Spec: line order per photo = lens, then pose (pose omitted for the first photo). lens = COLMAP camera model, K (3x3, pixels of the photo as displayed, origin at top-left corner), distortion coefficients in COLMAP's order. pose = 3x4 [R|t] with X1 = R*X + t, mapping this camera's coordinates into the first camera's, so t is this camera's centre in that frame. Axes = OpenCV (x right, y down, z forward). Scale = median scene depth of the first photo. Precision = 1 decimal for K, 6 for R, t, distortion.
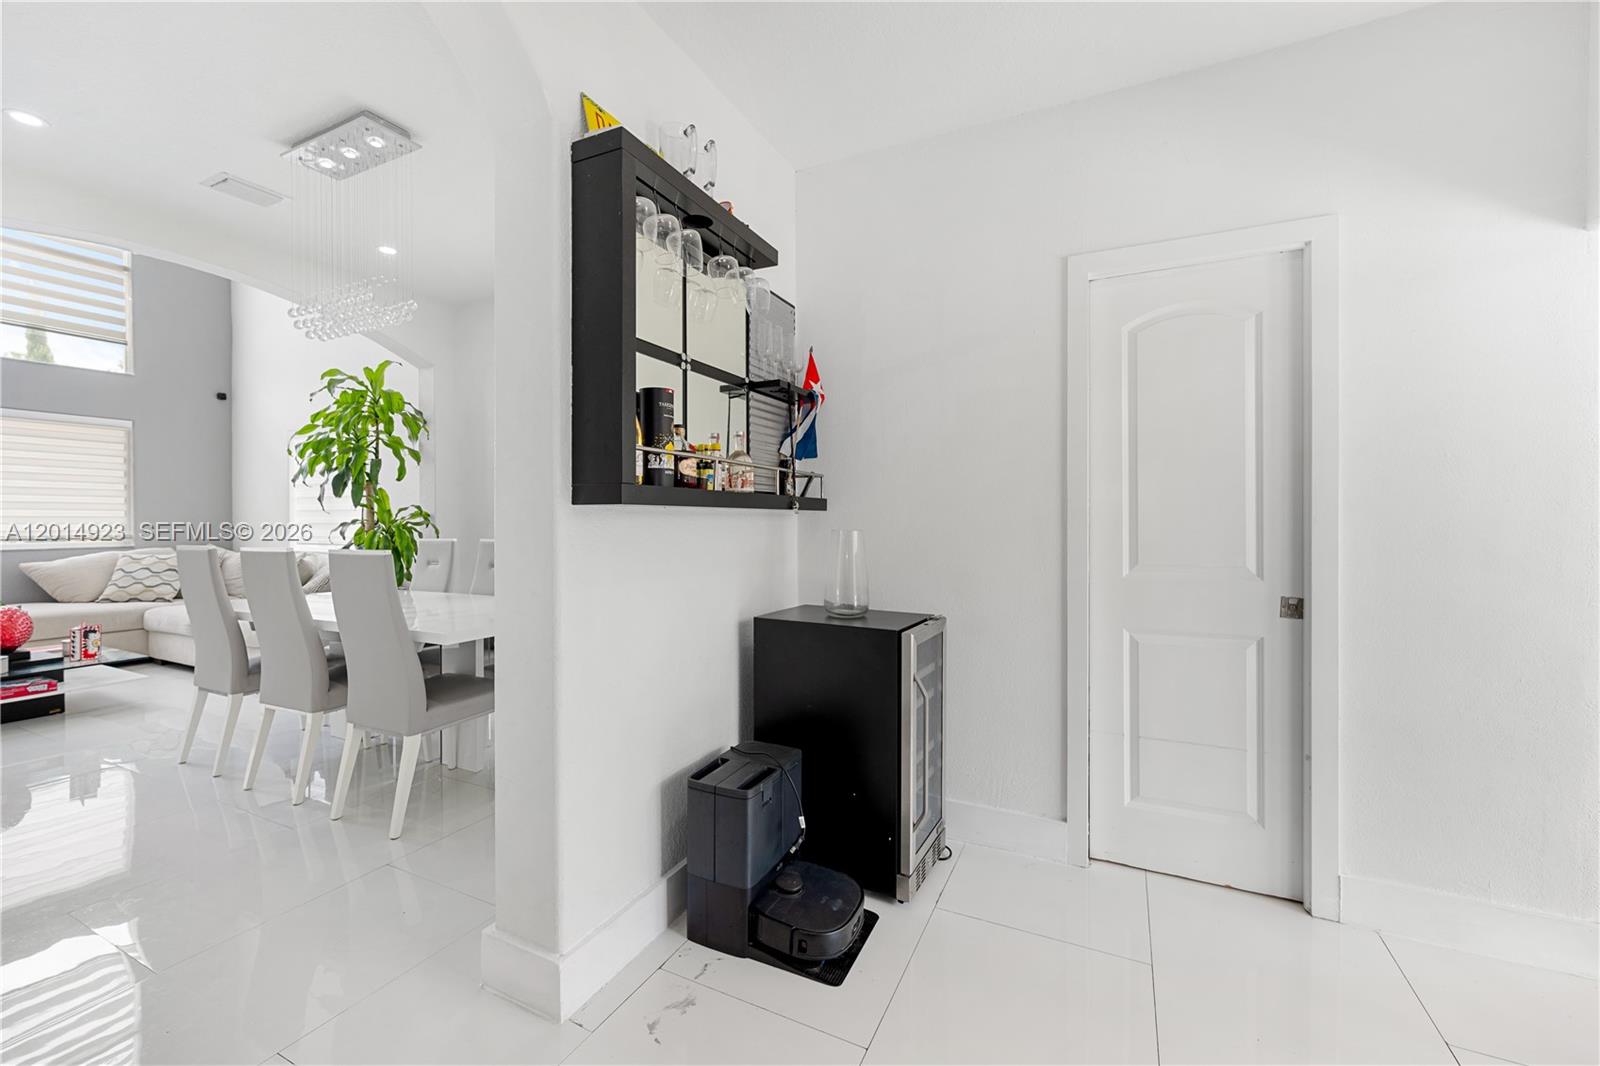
lens RADIAL K [[631.2, 0, 803.4], [0, 631.2, 525.2], [0, 0, 1]] dist [0.000854, 0.000419]
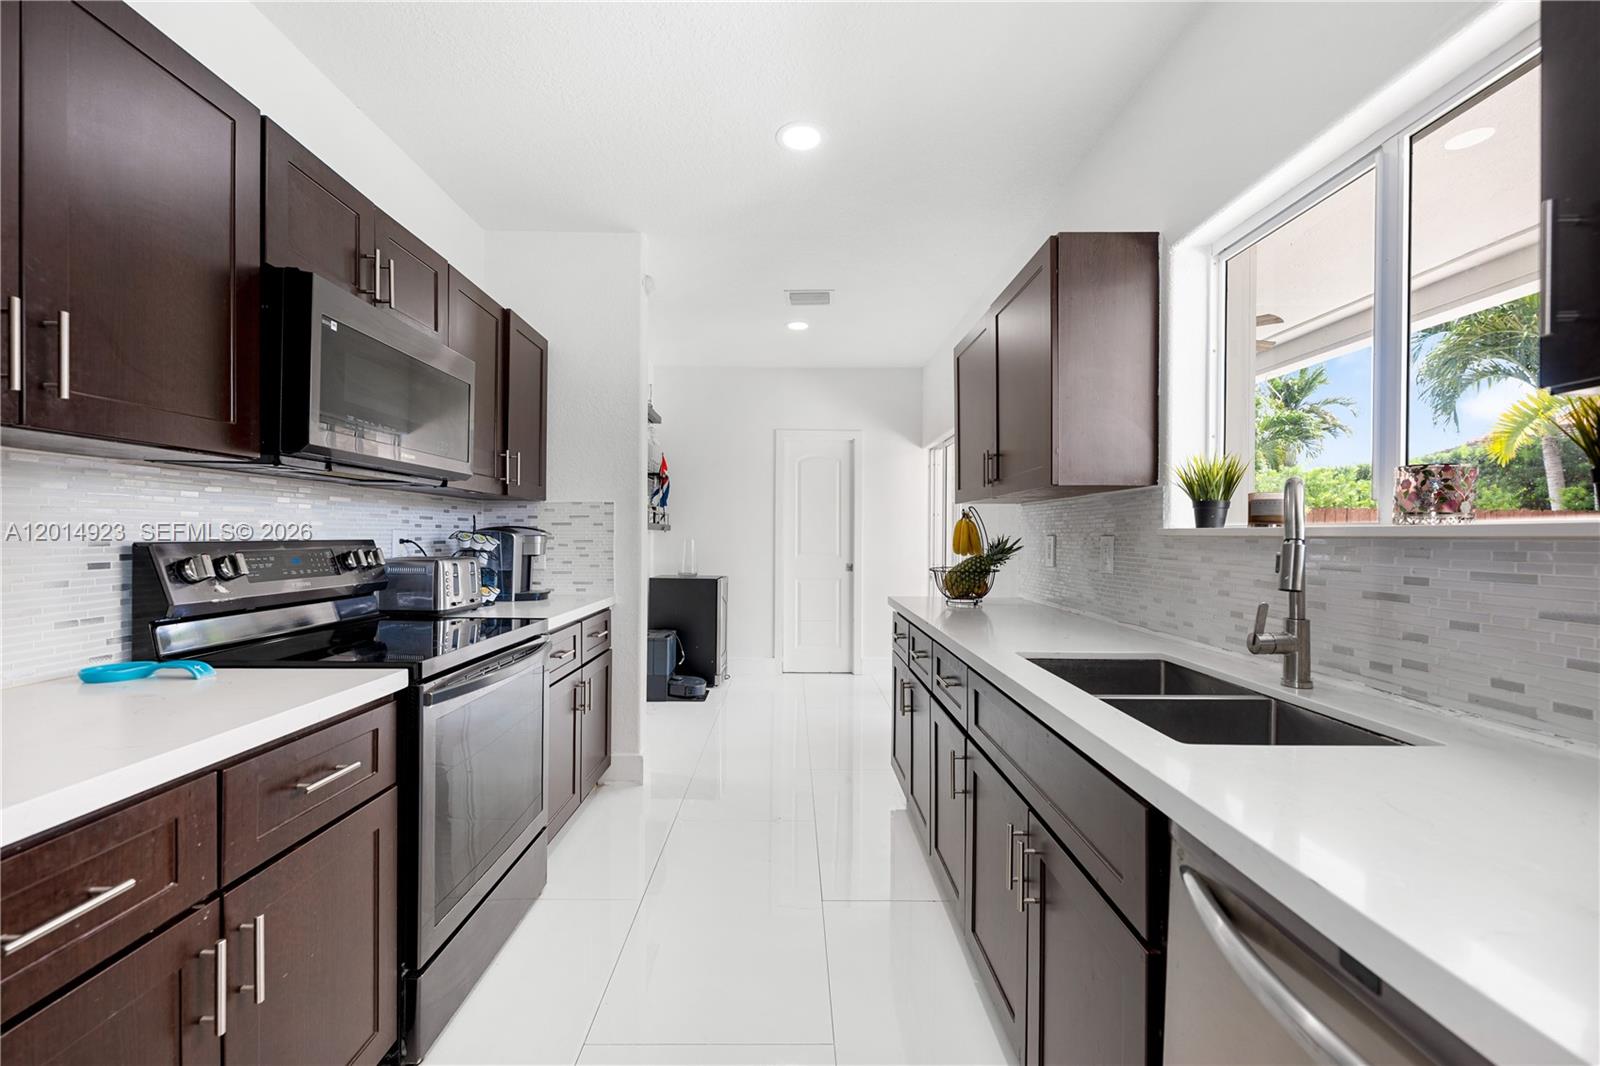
lens RADIAL K [[631.2, 0, 809.1], [0, 631.2, 536.6], [0, 0, 1]] dist [0.000854, 0.000419]
pose [[0.883281, 0.008235, 0.468772, -0.649821], [-0.001474, 0.999890, -0.014788, 0.031728], [-0.468842, 0.012371, 0.883195, -1.292856]]
